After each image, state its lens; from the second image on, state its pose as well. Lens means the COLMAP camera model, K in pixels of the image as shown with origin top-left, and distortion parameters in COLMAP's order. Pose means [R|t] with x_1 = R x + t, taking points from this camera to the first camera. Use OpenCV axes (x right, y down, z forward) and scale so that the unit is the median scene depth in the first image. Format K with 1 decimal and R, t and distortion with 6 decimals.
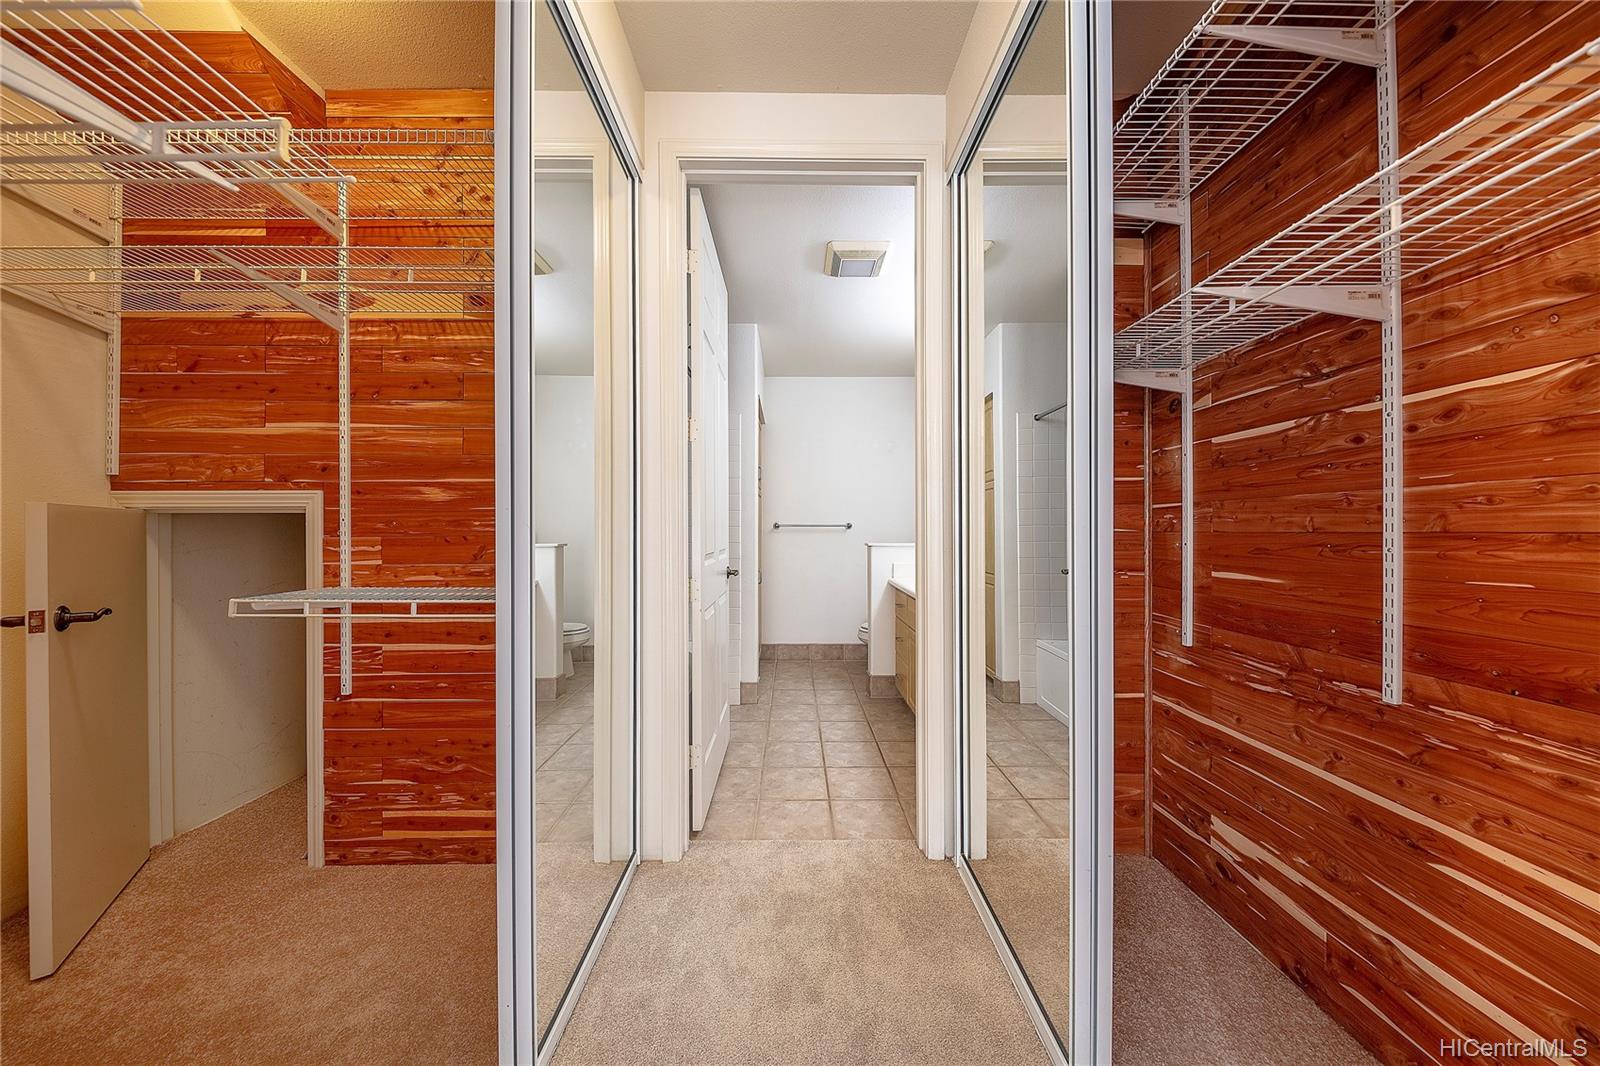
lens RADIAL K [[512.6, 0, 796.5], [0, 512.6, 530.5], [0, 0, 1]] dist [0.000282, -0.002080]
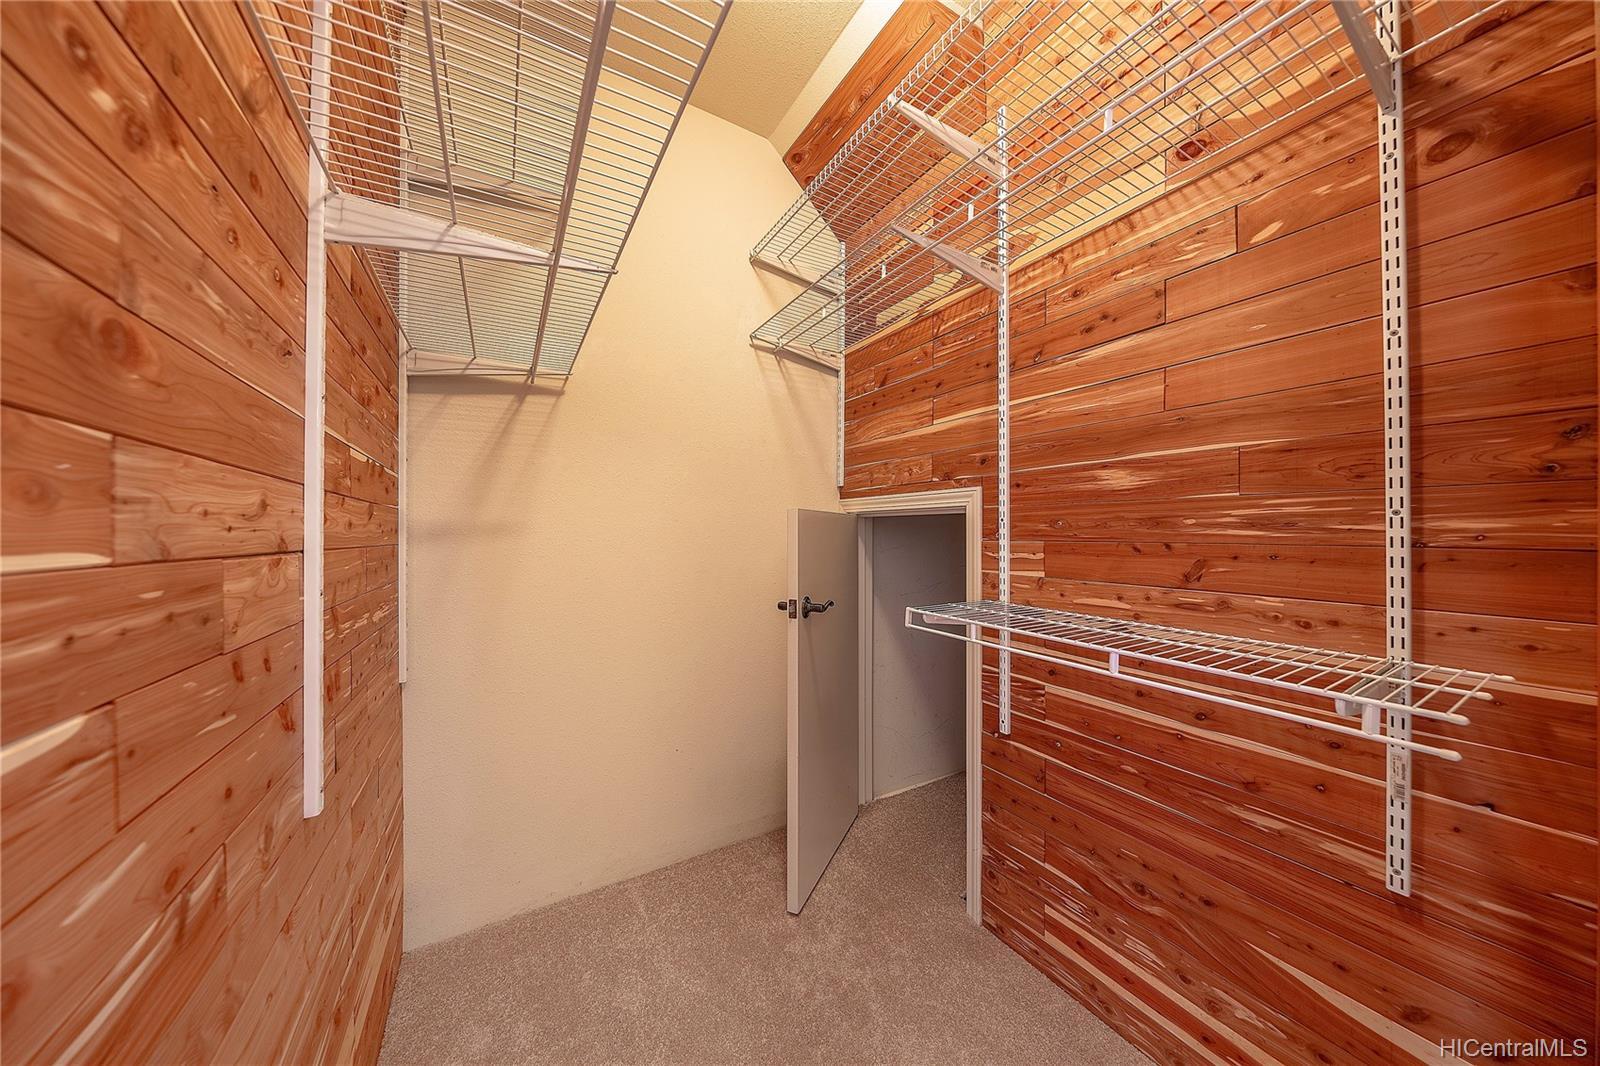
lens RADIAL K [[512.6, 0, 796.5], [0, 512.6, 530.5], [0, 0, 1]] dist [0.000282, -0.002080]
pose [[0.493968, -0.000287, -0.869480, -0.331039], [-0.002887, 0.999994, -0.001970, -0.001231], [0.869475, 0.003483, 0.493964, 0.304244]]
